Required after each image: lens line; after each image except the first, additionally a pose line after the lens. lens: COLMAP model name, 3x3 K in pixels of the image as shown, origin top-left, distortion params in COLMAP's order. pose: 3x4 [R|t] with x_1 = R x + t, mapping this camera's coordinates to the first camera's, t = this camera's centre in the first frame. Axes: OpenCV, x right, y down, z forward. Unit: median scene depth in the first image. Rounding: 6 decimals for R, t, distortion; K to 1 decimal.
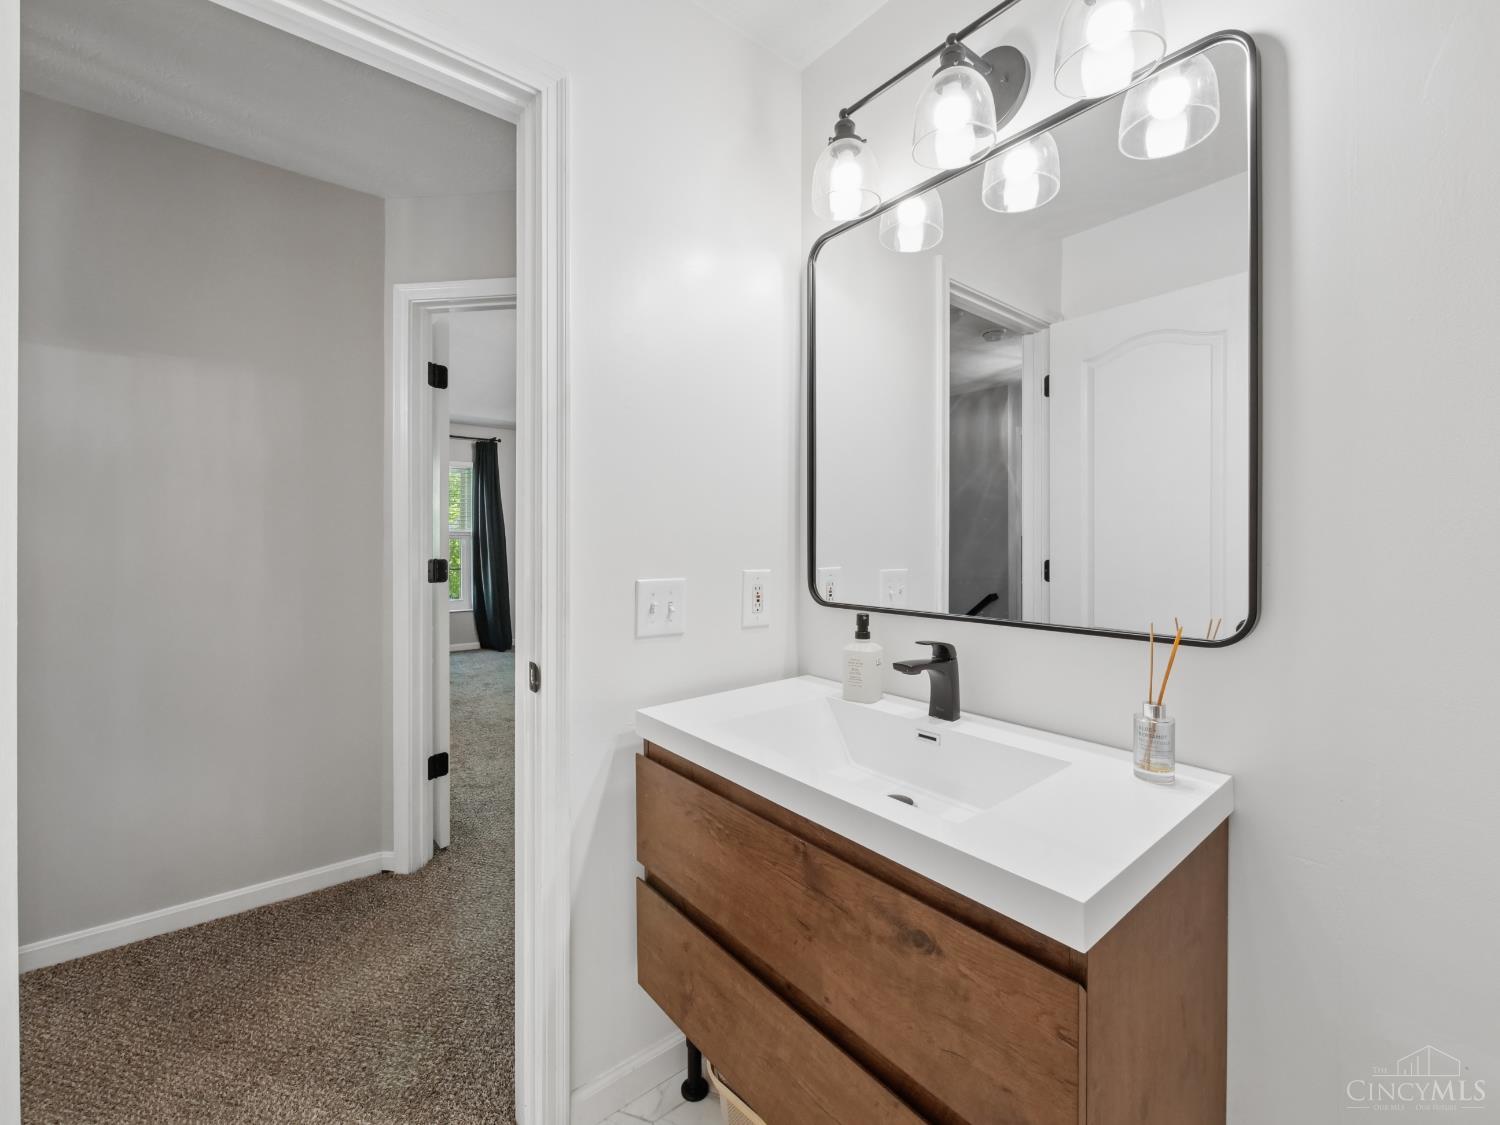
lens RADIAL K [[634.2, 0, 754.4], [0, 634.2, 551.8], [0, 0, 1]] dist [-0.006341, -0.000275]
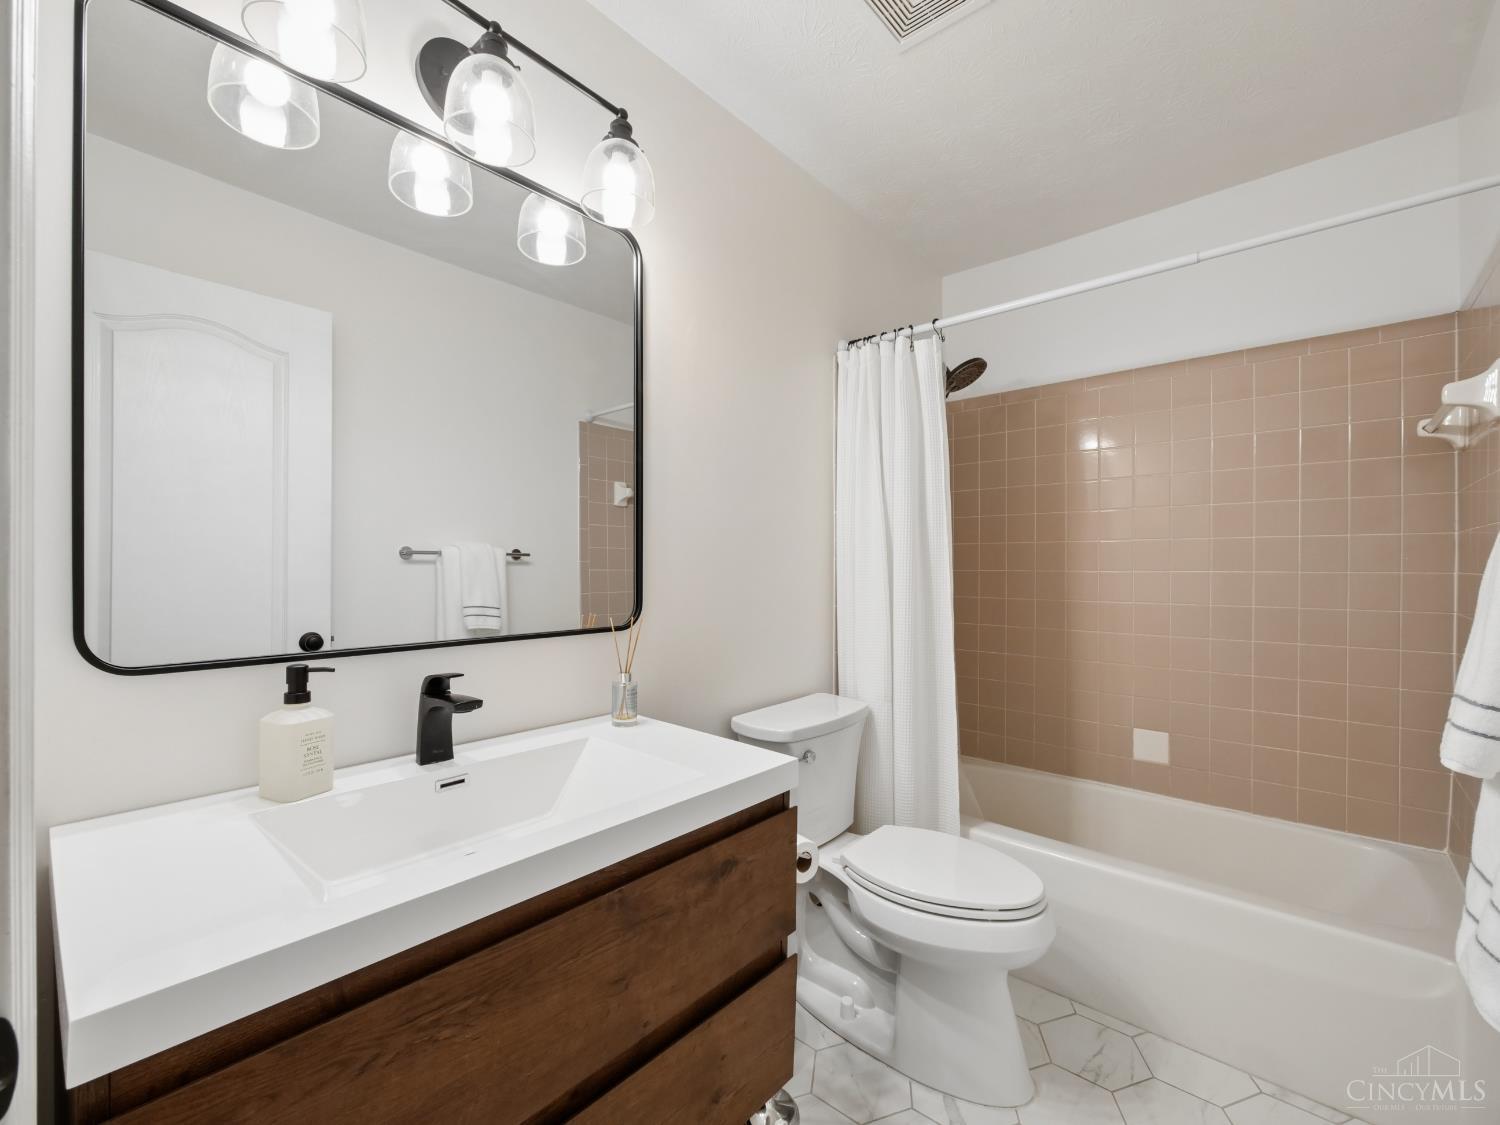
lens RADIAL K [[634.2, 0, 754.4], [0, 634.2, 551.8], [0, 0, 1]] dist [-0.006341, -0.000275]
pose [[-0.159284, 0.009362, 0.987188, -0.867626], [0.007701, 0.999936, -0.008241, -0.023015], [-0.987203, 0.006290, -0.159346, 0.951755]]
